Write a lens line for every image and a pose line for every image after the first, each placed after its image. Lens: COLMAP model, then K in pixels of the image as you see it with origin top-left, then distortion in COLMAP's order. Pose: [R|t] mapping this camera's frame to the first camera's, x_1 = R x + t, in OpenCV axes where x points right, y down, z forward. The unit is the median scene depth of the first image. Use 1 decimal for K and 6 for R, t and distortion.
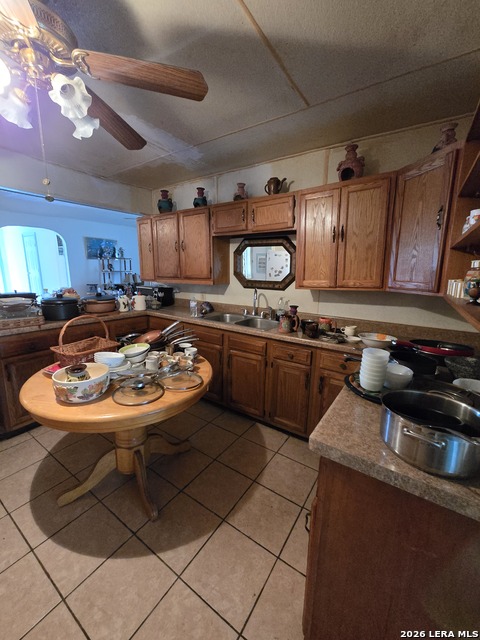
lens RADIAL K [[257.9, 0, 239.7], [0, 257.9, 322.8], [0, 0, 1]] dist [0.003161, 0.000480]
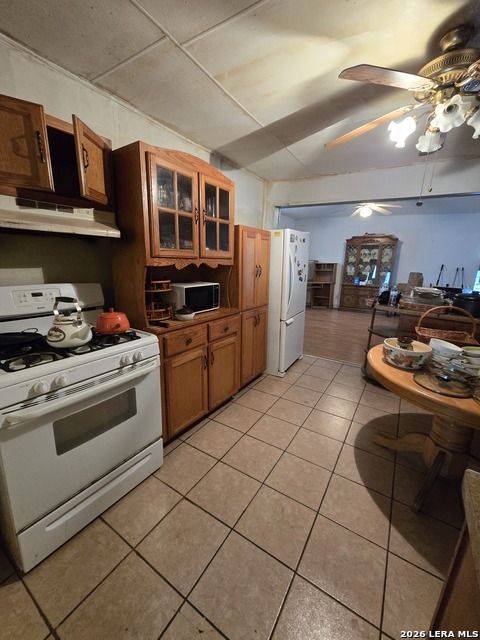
lens RADIAL K [[257.9, 0, 239.4], [0, 257.9, 322.0], [0, 0, 1]] dist [0.003161, 0.000480]
pose [[0.024484, 0.214078, -0.976510, 0.526355], [-0.234445, 0.950791, 0.202562, 0.027602], [0.971821, 0.223978, 0.073469, 0.121375]]
